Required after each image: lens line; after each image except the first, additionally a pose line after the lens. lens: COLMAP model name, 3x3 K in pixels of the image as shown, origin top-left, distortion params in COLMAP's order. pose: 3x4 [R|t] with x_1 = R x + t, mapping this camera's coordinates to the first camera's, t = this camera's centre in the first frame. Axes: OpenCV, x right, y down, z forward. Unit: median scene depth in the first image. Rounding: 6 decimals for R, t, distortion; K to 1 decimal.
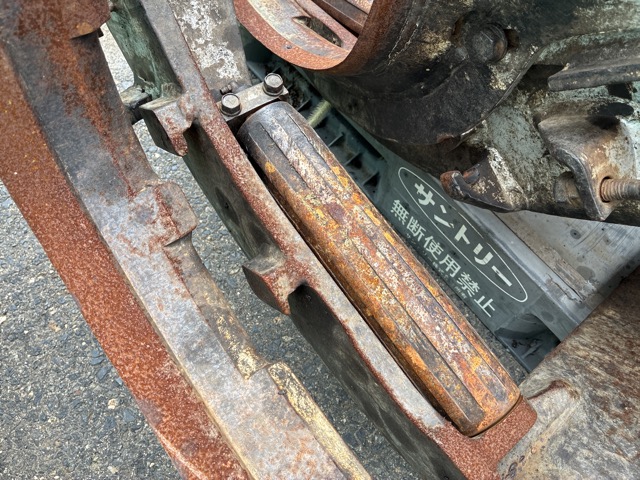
lens RADIAL K [[489.1, 0, 320.4], [0, 489.1, 242.6], [0, 0, 1]] dist [0.056481, -0.092831]
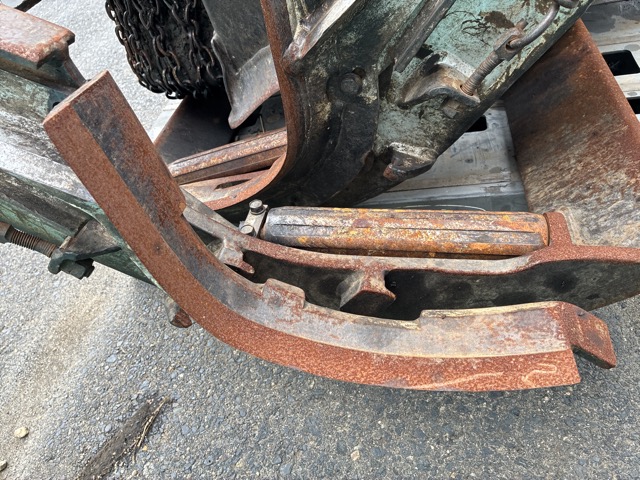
lens RADIAL K [[489.1, 0, 320.4], [0, 489.1, 242.6], [0, 0, 1]] dist [0.056481, -0.092831]
pose [[0.681761, -0.663966, 0.307166, -0.517865], [0.729944, 0.645401, -0.225033, 0.203831], [-0.048831, 0.377633, 0.924667, -0.266878]]
